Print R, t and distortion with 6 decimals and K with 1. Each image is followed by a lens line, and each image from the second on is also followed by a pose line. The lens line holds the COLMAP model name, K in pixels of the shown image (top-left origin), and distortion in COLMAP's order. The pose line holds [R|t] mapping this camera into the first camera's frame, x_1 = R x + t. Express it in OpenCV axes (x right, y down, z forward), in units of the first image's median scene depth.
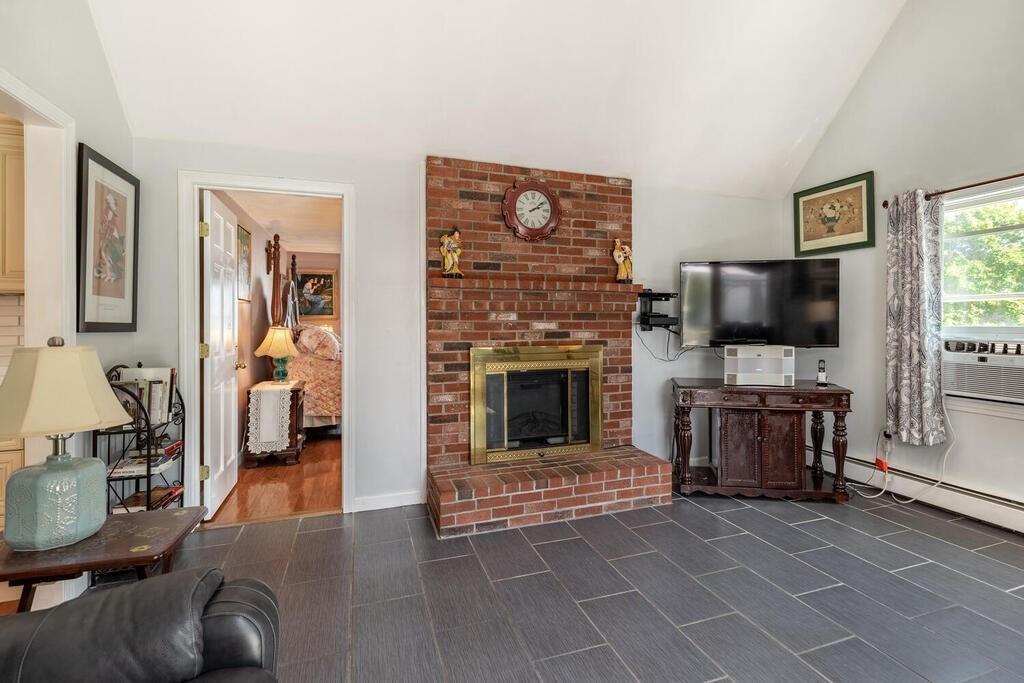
lens RADIAL K [[496.5, 0, 543.4], [0, 496.5, 322.7], [0, 0, 1]] dist [0.005382, -0.000854]
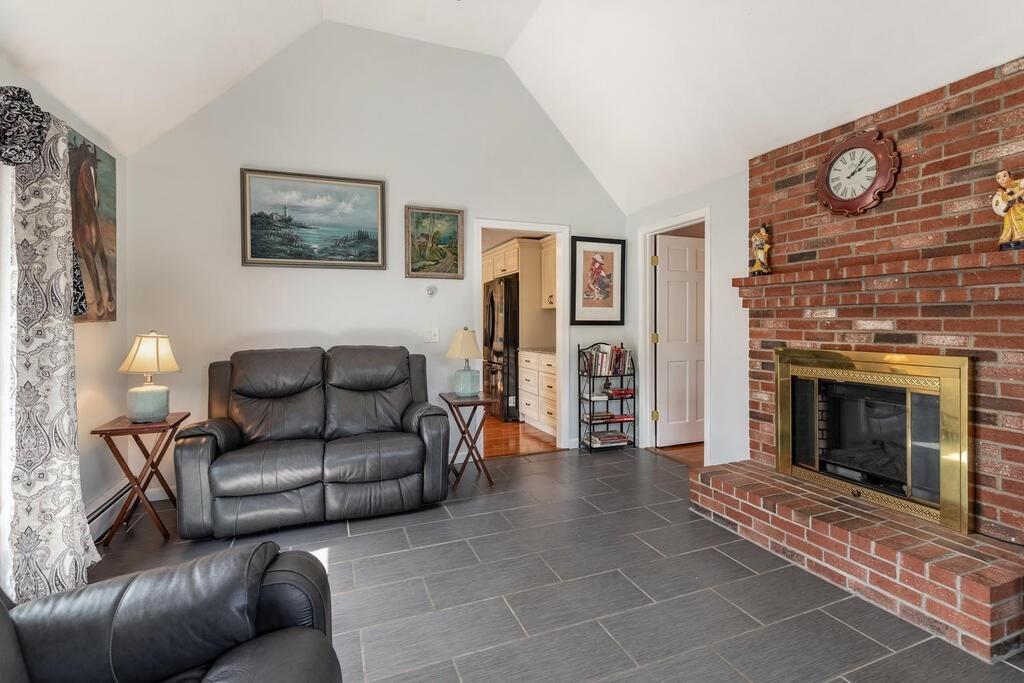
lens RADIAL K [[496.5, 0, 539.3], [0, 496.5, 322.7], [0, 0, 1]] dist [0.005382, -0.000854]
pose [[0.046030, 0.006891, -0.998916, 0.745546], [0.005069, 0.999962, 0.007132, -0.004903], [0.998927, -0.005392, 0.045994, 0.486586]]
